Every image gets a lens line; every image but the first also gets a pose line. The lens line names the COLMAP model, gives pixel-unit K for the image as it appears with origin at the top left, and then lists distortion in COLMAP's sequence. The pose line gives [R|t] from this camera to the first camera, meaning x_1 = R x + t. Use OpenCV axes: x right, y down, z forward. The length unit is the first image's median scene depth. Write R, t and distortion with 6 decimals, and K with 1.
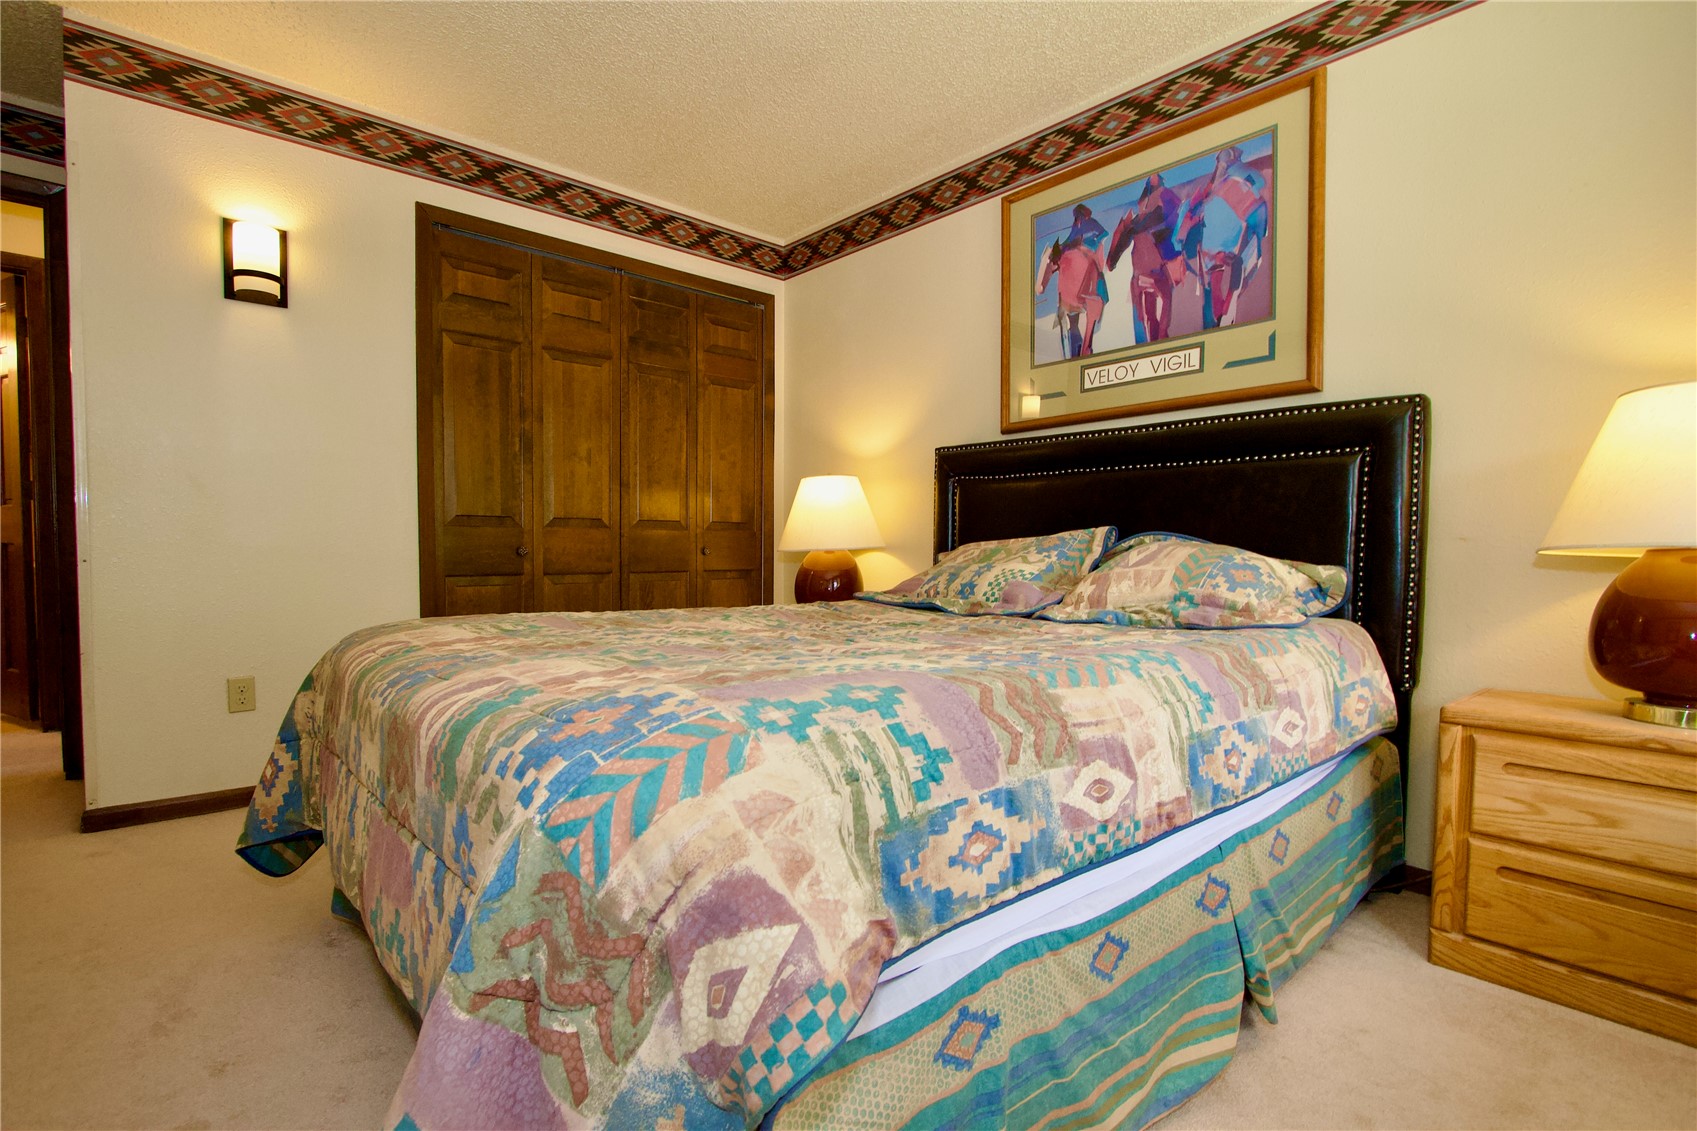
lens RADIAL K [[788.8, 0, 849.2], [0, 788.8, 584.6], [0, 0, 1]] dist [-0.015046, 0.000744]
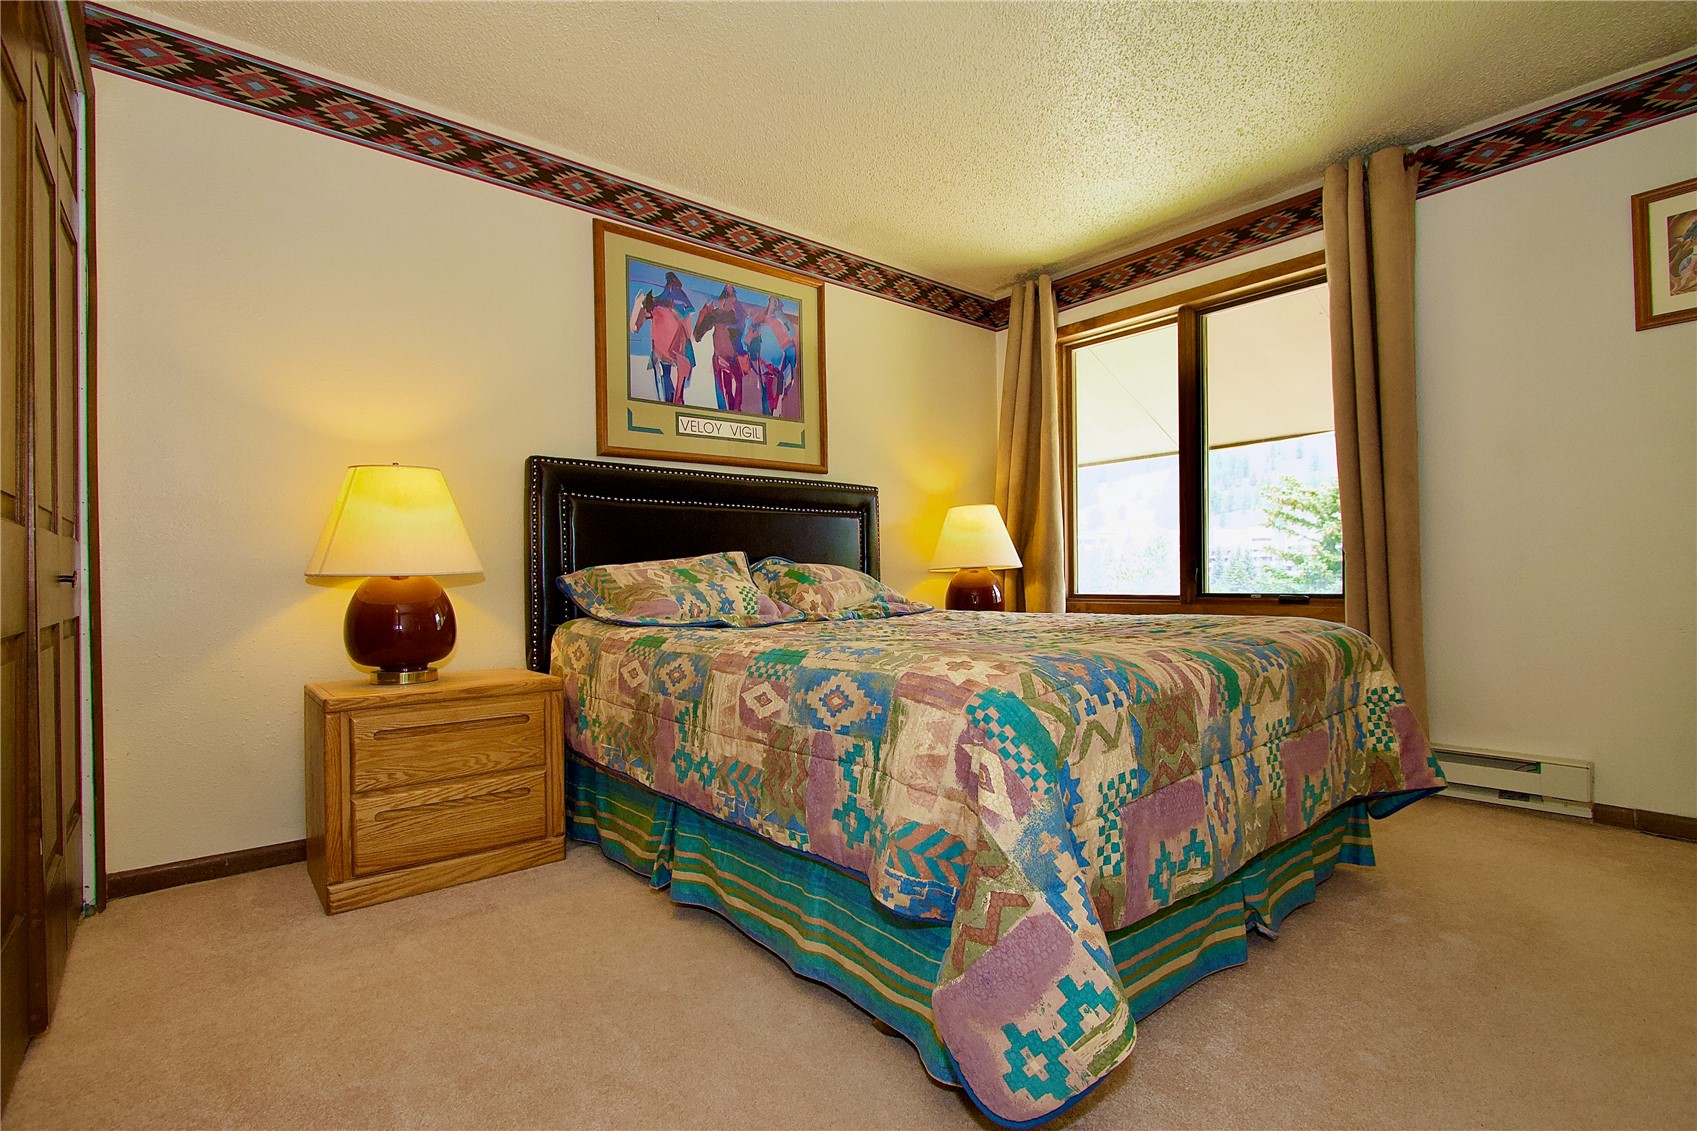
lens RADIAL K [[788.8, 0, 849.2], [0, 788.8, 584.6], [0, 0, 1]] dist [-0.015046, 0.000744]
pose [[0.036789, -0.024302, 0.999028, -0.901980], [0.051718, 0.998411, 0.022382, -0.038334], [-0.997984, 0.050844, 0.037987, 0.747220]]
